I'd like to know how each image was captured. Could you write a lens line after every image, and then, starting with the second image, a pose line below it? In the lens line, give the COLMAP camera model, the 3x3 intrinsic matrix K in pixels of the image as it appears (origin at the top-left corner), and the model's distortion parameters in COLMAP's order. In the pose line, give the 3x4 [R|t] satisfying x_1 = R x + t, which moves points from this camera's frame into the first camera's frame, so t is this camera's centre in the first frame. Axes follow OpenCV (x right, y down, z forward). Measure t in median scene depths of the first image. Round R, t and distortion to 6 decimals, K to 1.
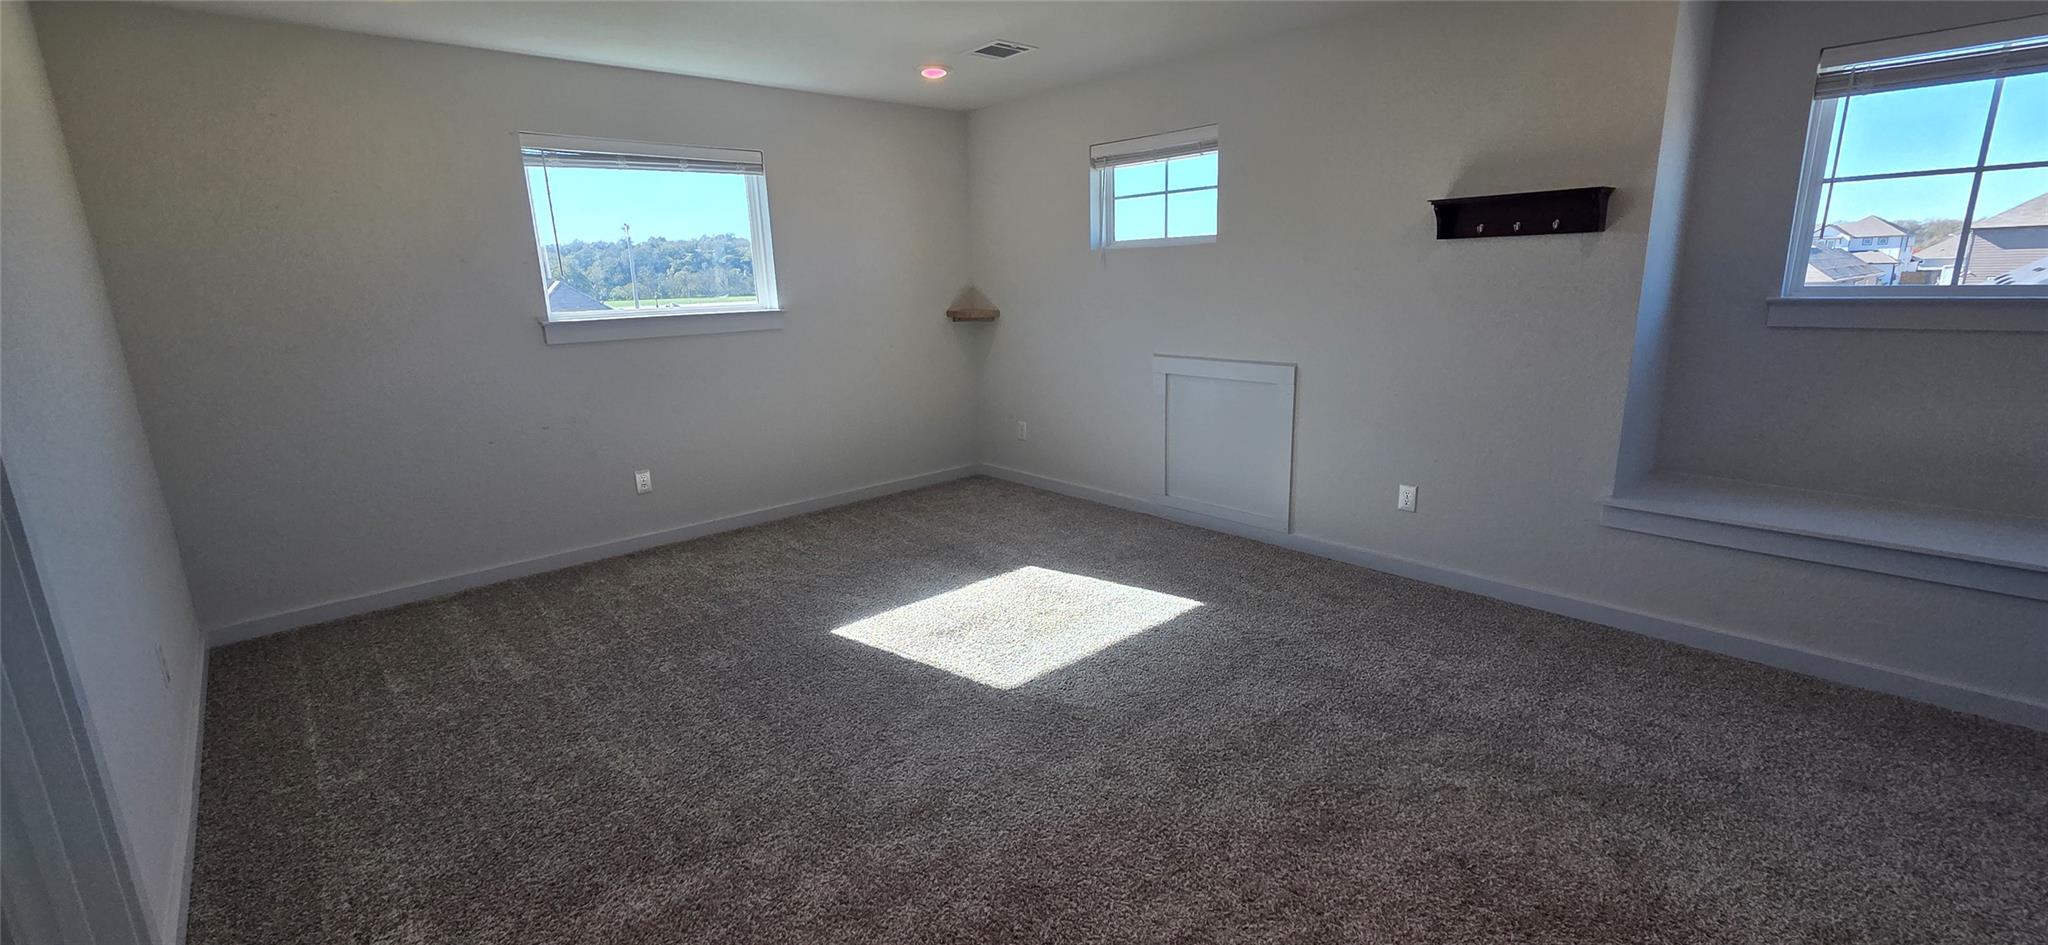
lens RADIAL K [[839.2, 0, 1026.6], [0, 839.2, 469.5], [0, 0, 1]] dist [0.001561, 0.000283]
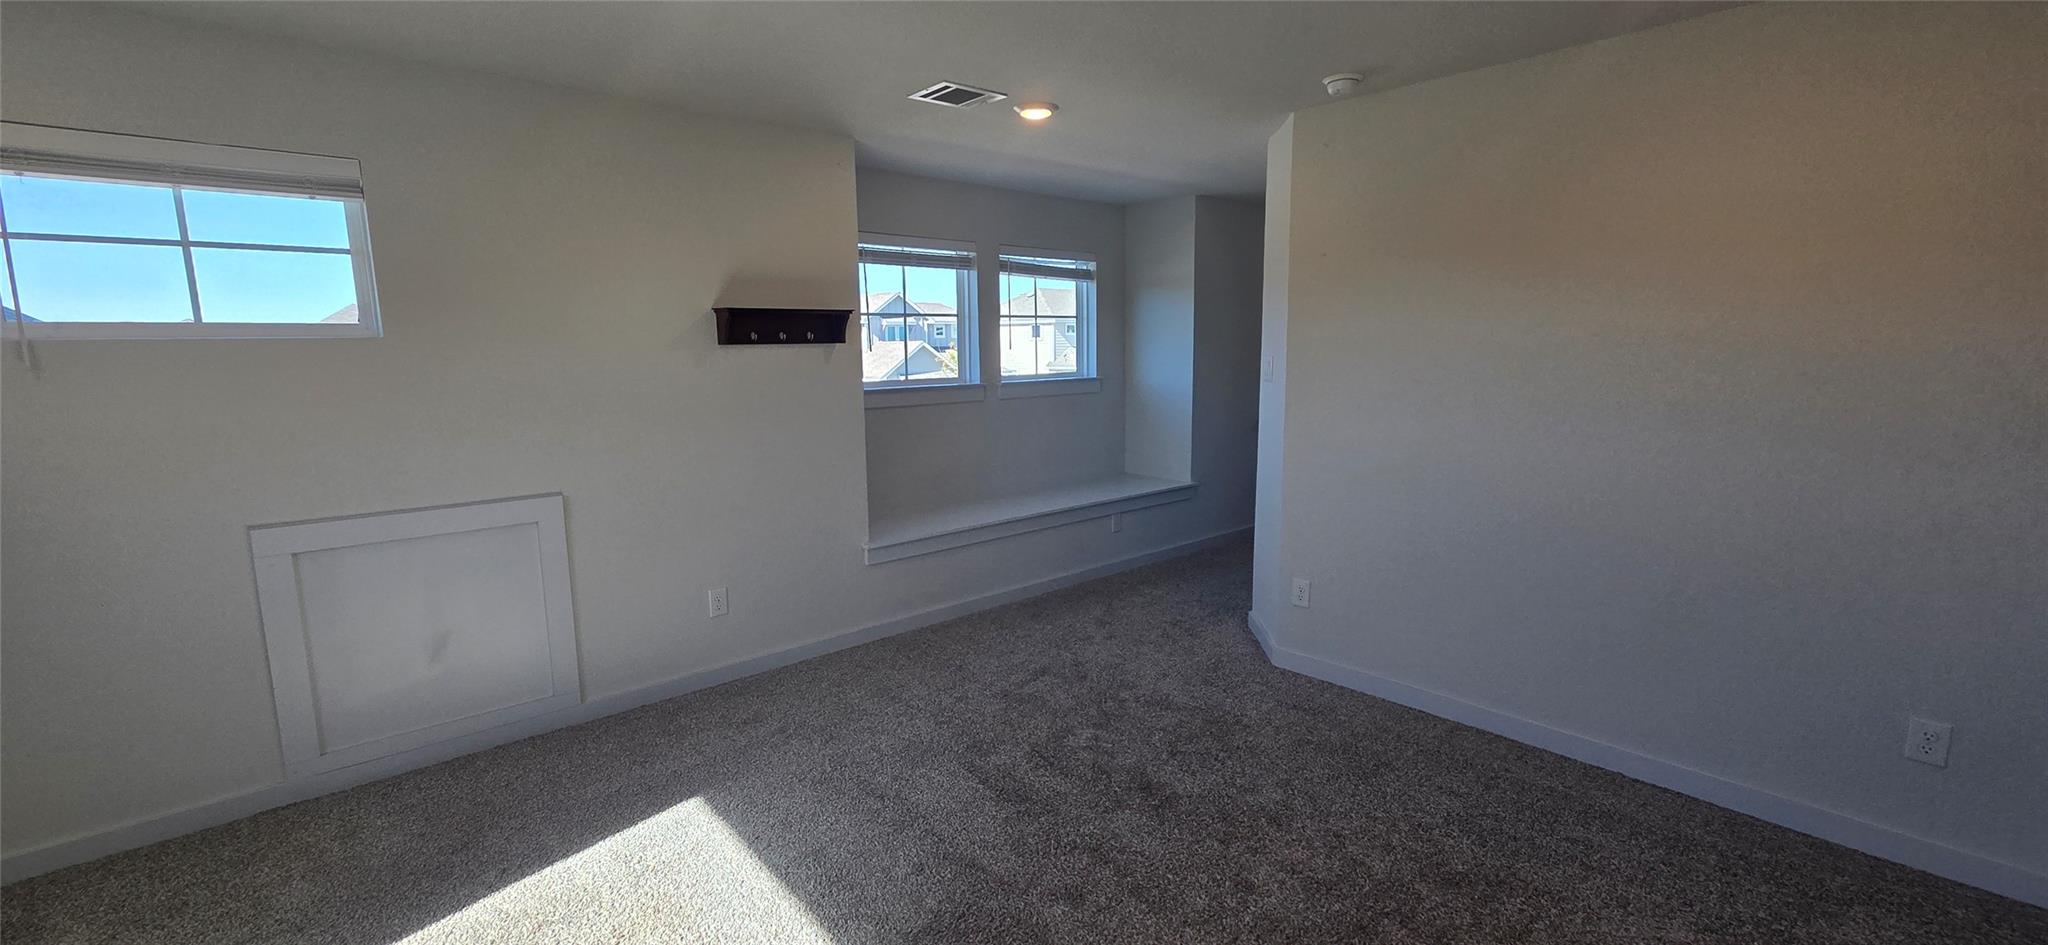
lens RADIAL K [[839.2, 0, 1026.6], [0, 839.2, 469.5], [0, 0, 1]] dist [0.001561, 0.000283]
pose [[0.015994, -0.120313, 0.992607, -0.521689], [0.243343, 0.963353, 0.112847, -0.146418], [-0.969808, 0.239739, 0.044685, 0.604654]]
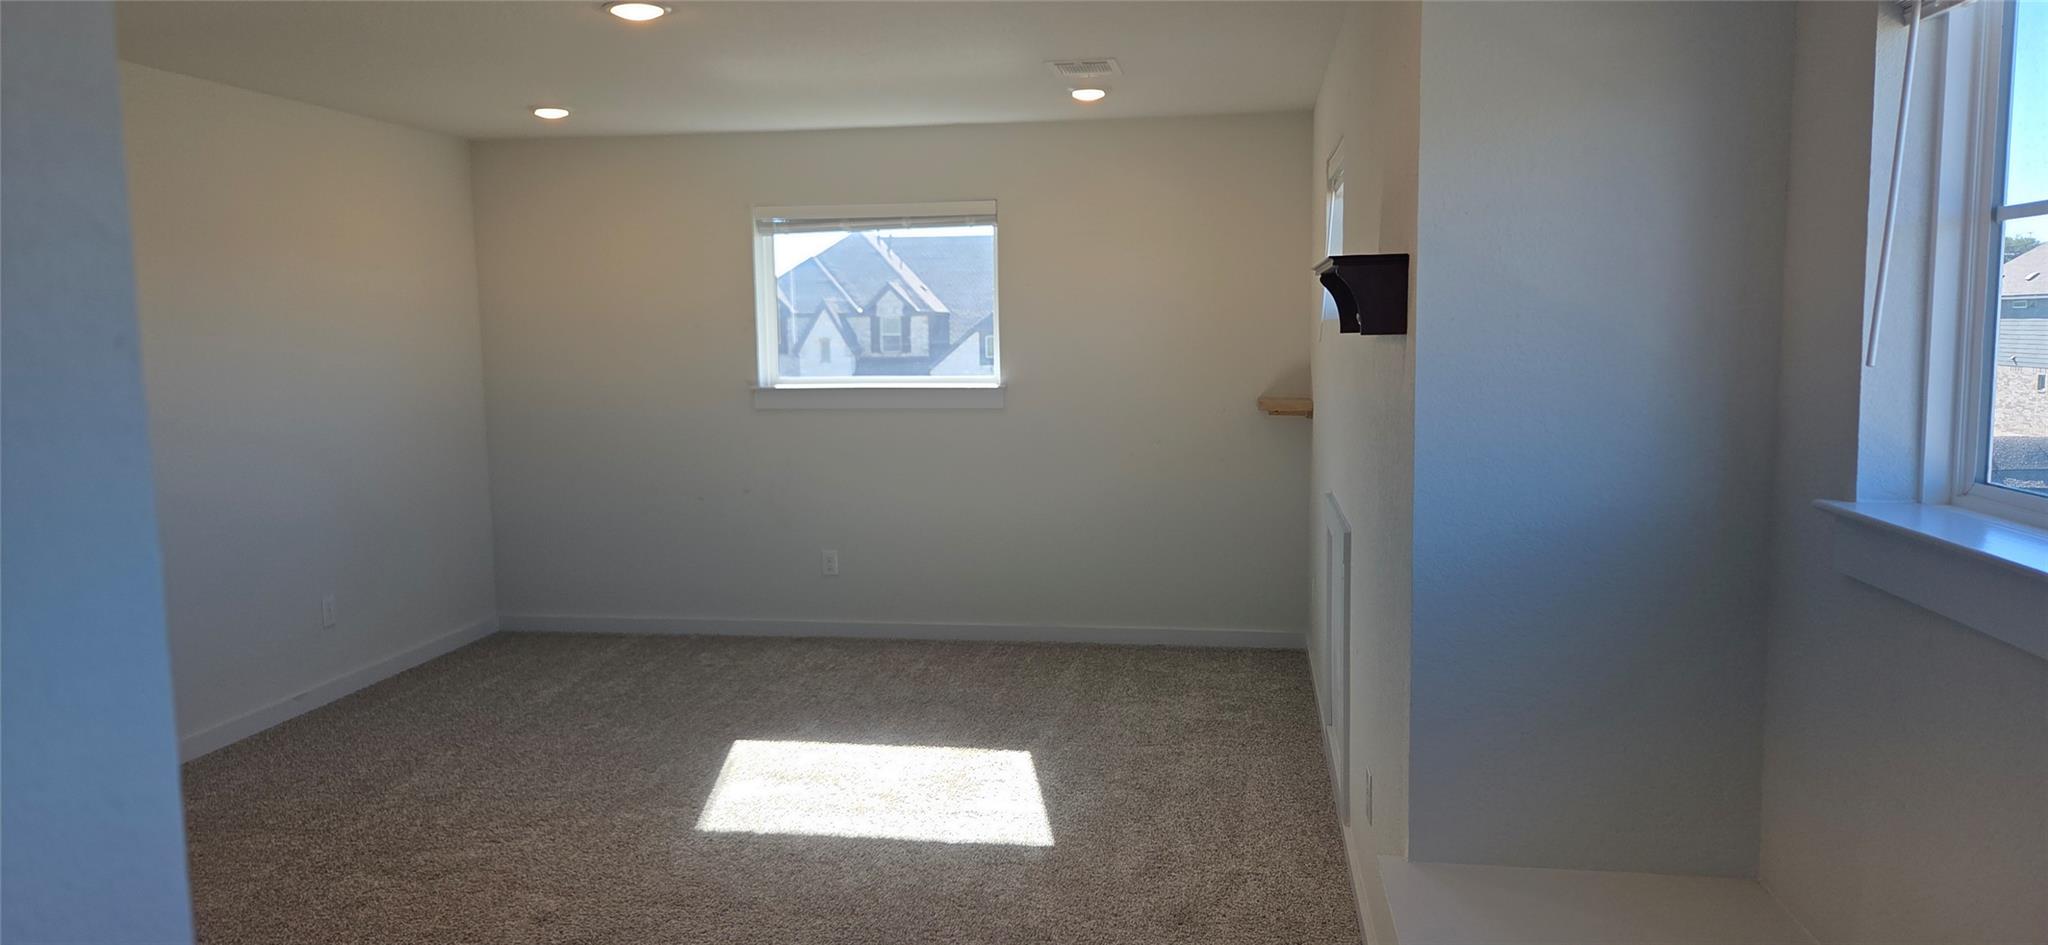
lens RADIAL K [[1378.9, 0, 1024.0], [0, 1378.9, 472.5], [0, 0, 1]] dist [0.049822, 0.000036]
pose [[0.631040, 0.103270, -0.768846, 1.038539], [-0.183786, 0.982786, -0.018838, -0.118181], [0.753665, 0.153191, 0.639157, 0.238247]]
